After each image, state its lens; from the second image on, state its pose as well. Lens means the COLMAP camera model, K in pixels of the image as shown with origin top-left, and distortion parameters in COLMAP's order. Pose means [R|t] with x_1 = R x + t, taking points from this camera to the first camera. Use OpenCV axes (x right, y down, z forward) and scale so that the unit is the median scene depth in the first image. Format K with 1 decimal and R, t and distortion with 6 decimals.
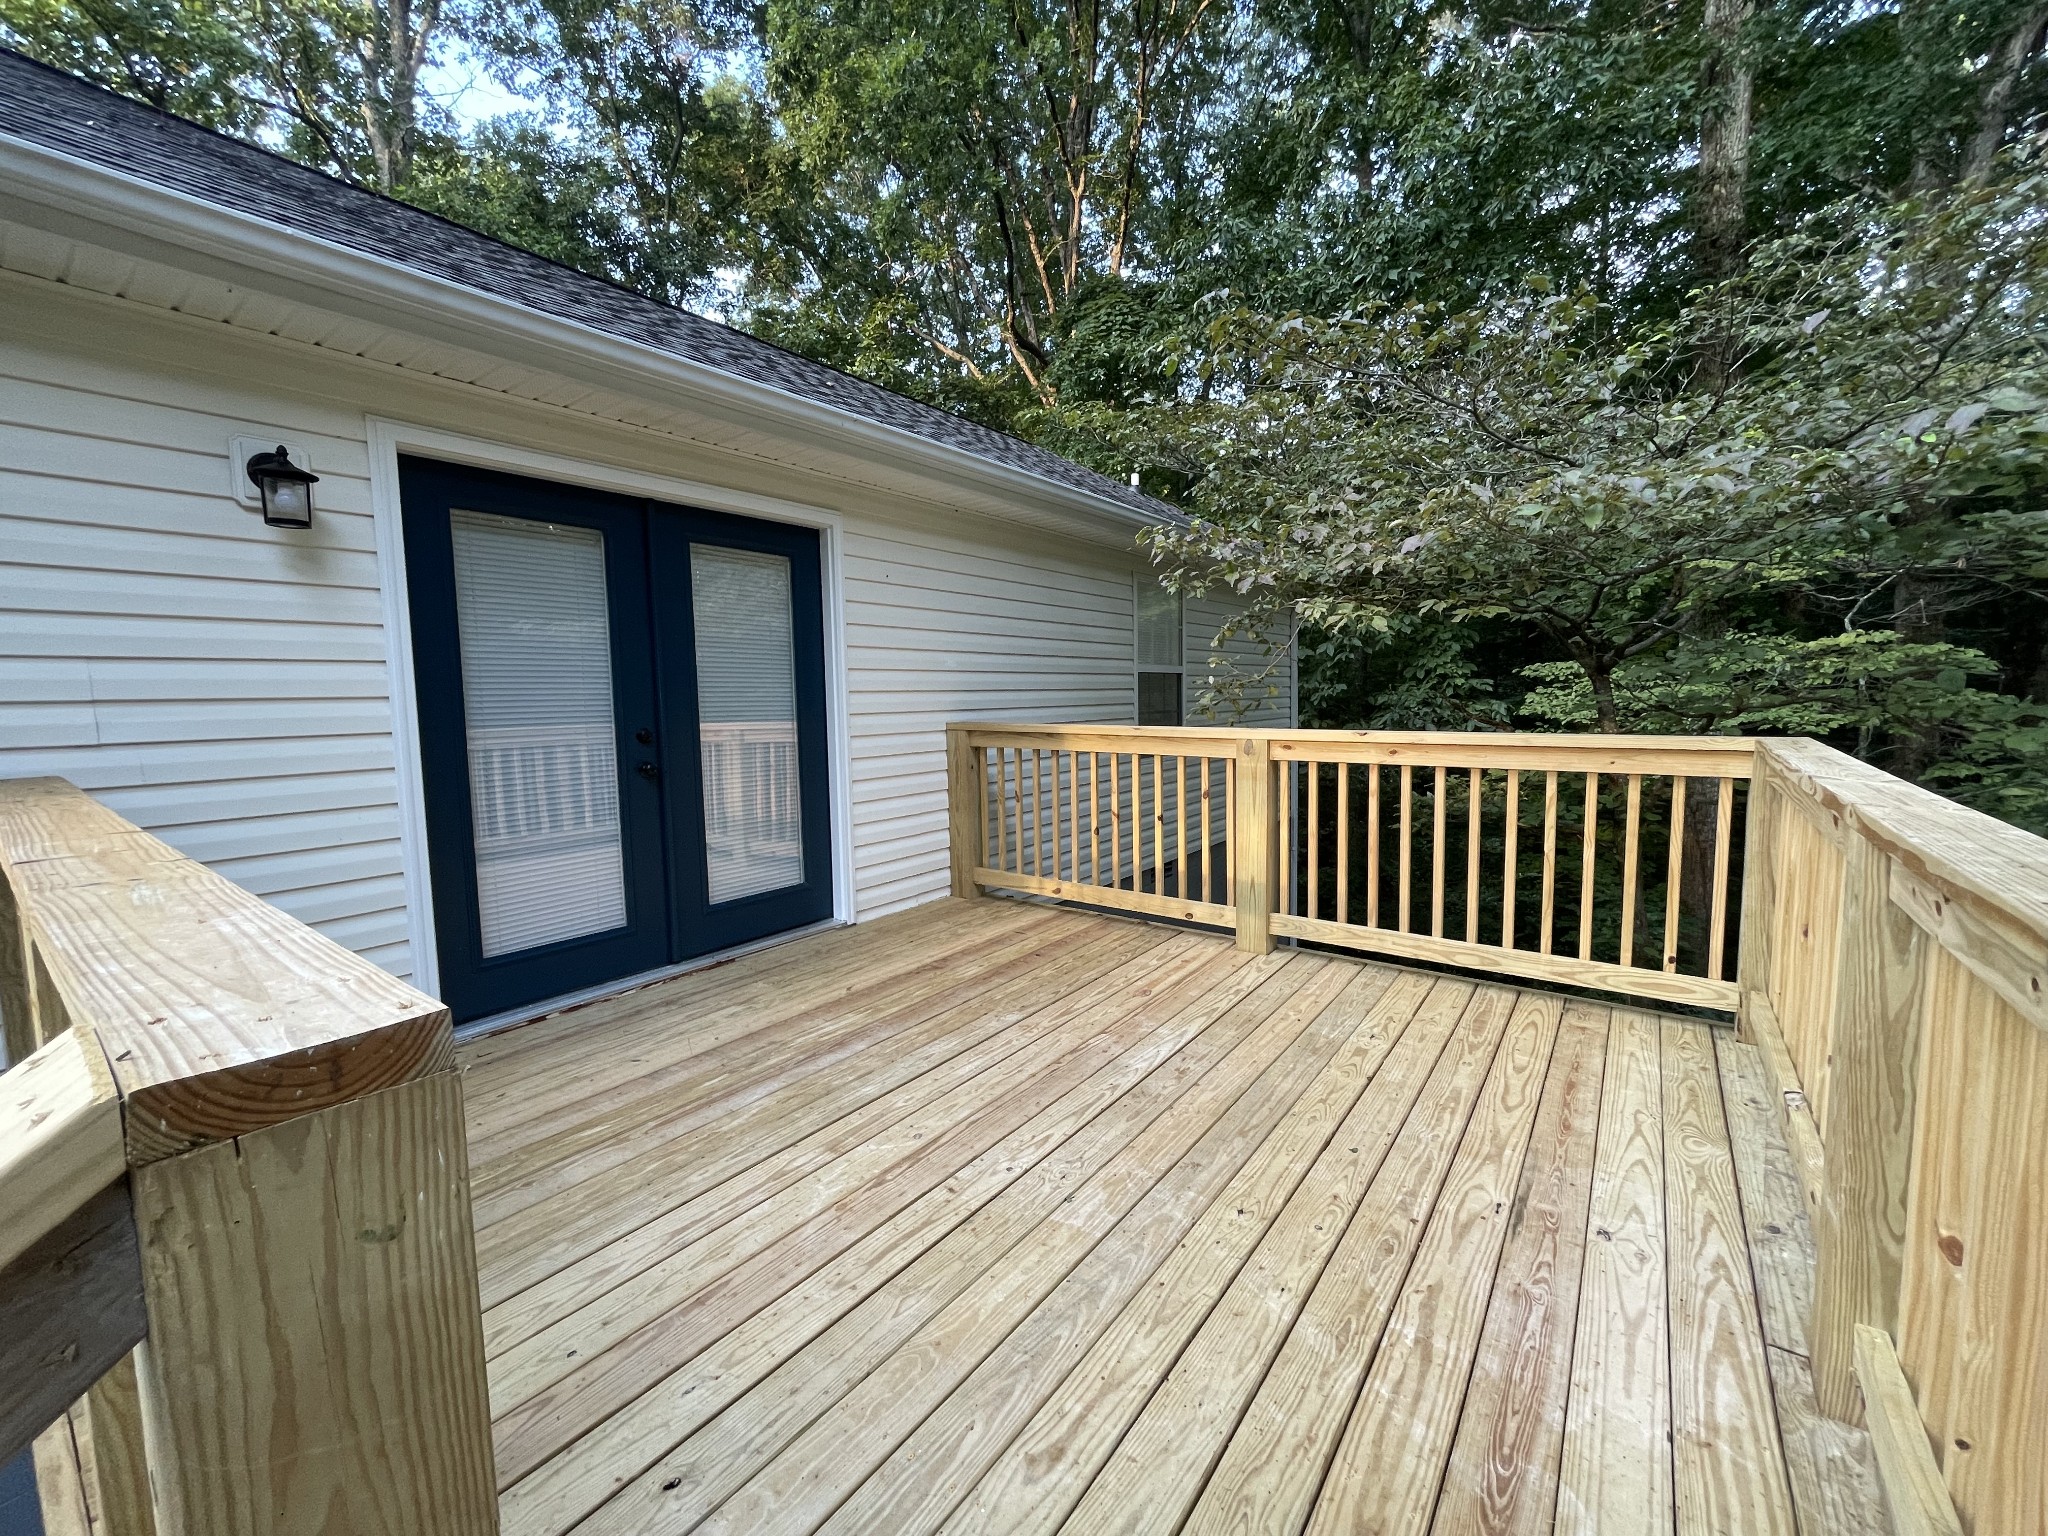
lens RADIAL K [[825.3, 0, 1024.0], [0, 825.3, 768.0], [0, 0, 1]] dist [-0.003395, -0.000341]
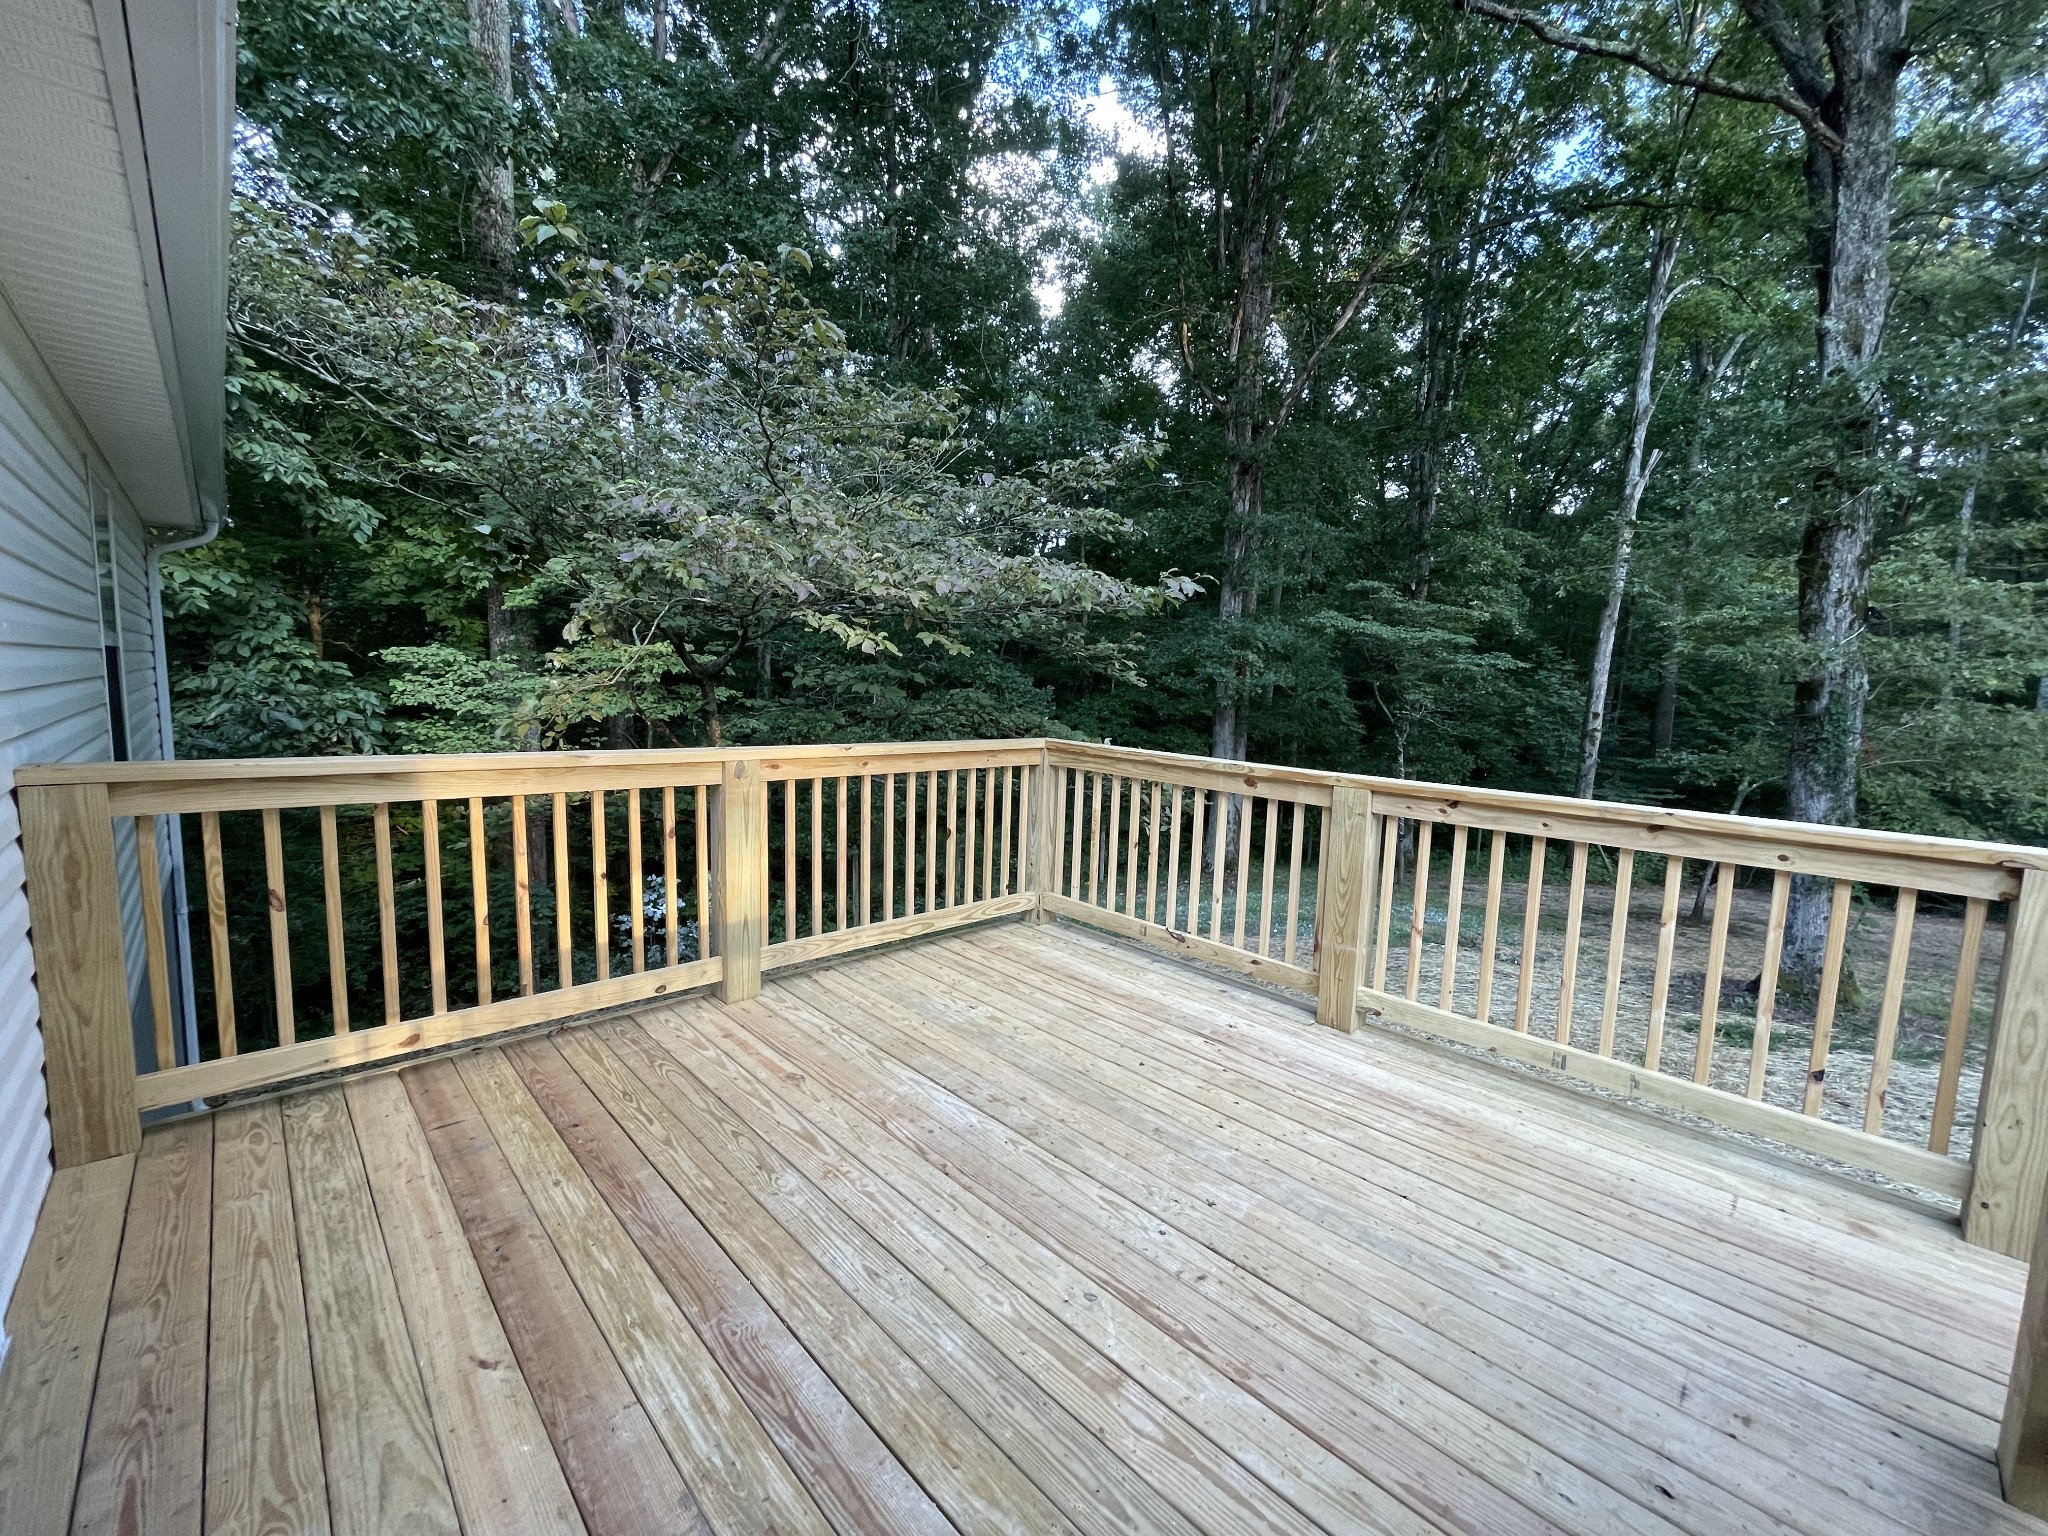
lens RADIAL K [[825.3, 0, 1024.0], [0, 825.3, 768.0], [0, 0, 1]] dist [-0.003395, -0.000341]
pose [[0.158444, -0.082707, 0.983898, -0.633973], [0.055392, 0.995661, 0.074775, -0.089279], [-0.985813, 0.042653, 0.162338, 0.659354]]
